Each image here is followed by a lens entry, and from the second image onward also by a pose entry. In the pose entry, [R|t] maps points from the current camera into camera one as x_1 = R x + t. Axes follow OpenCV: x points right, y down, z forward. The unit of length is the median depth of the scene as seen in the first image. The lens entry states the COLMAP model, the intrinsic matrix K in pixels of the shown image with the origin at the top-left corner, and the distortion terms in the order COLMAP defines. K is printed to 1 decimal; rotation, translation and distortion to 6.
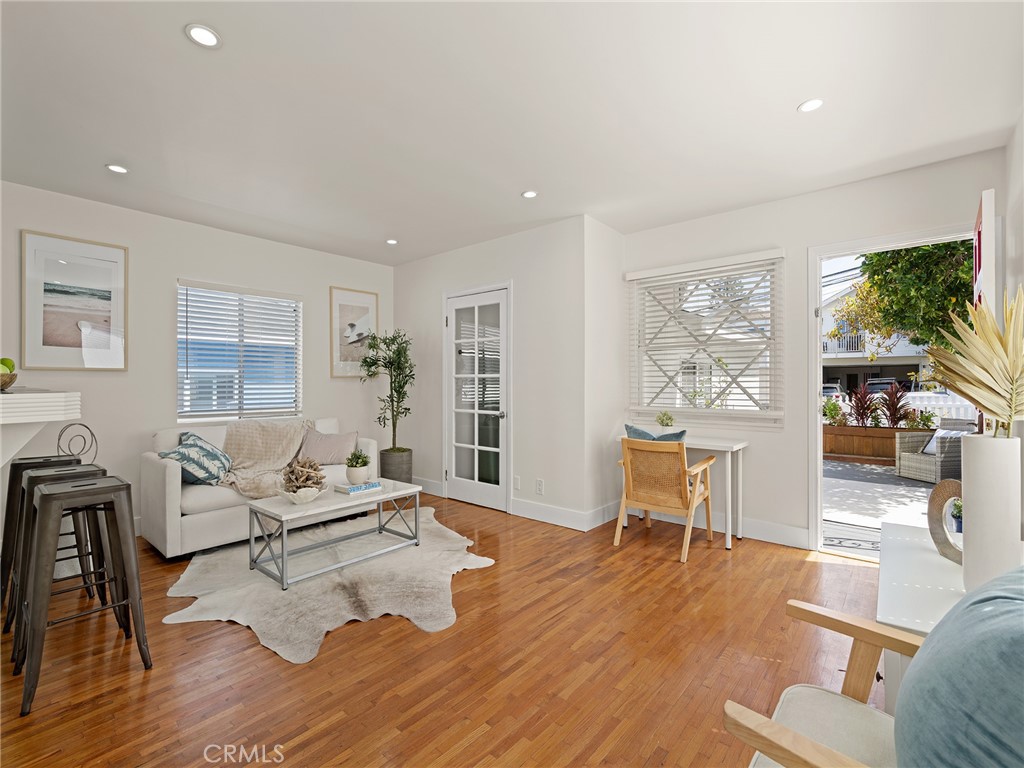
lens RADIAL K [[466.5, 0, 512.0], [0, 466.5, 384.0], [0, 0, 1]] dist [-0.002104, 0.000272]
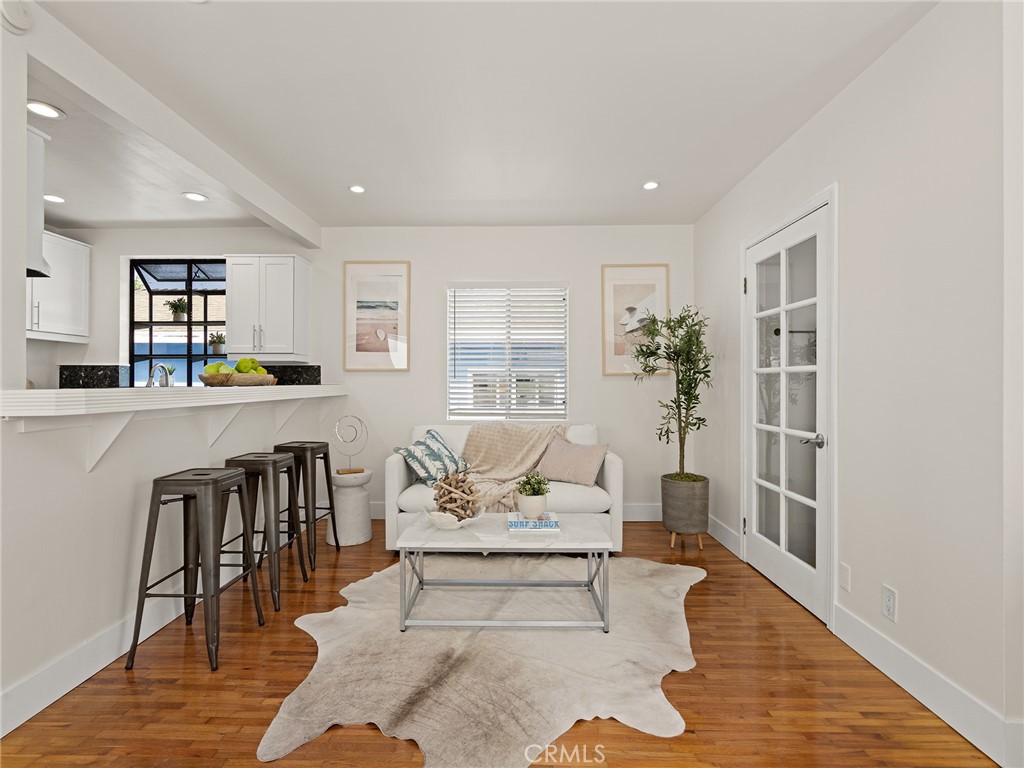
lens RADIAL K [[475.0, 0, 508.3], [0, 475.0, 382.4], [0, 0, 1]] dist [-0.002330, 0.000336]
pose [[0.634589, 0.000471, -0.772850, 0.200825], [-0.004452, 0.999985, -0.003046, 0.001972], [0.772837, 0.005374, 0.634581, 0.435814]]
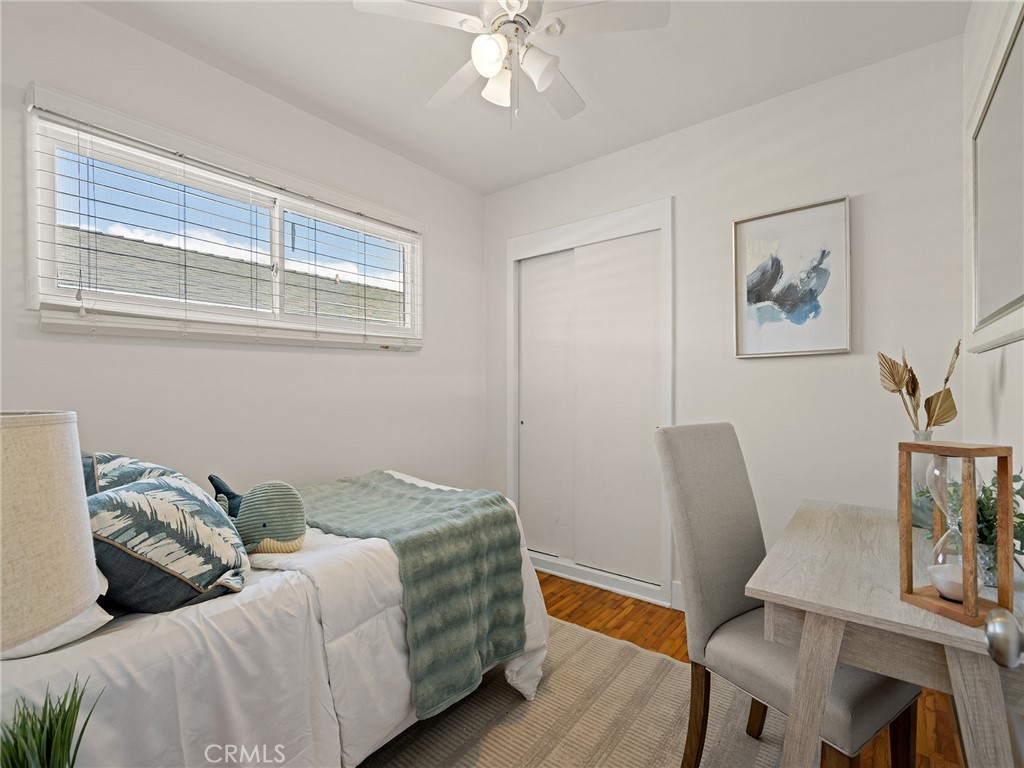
lens RADIAL K [[475.0, 0, 508.3], [0, 475.0, 382.4], [0, 0, 1]] dist [-0.002330, 0.000336]
pose [[0.999038, -0.002184, 0.043790, -0.389228], [0.002655, 0.999939, -0.010704, 0.052360], [-0.043763, 0.010810, 0.998983, 0.554707]]
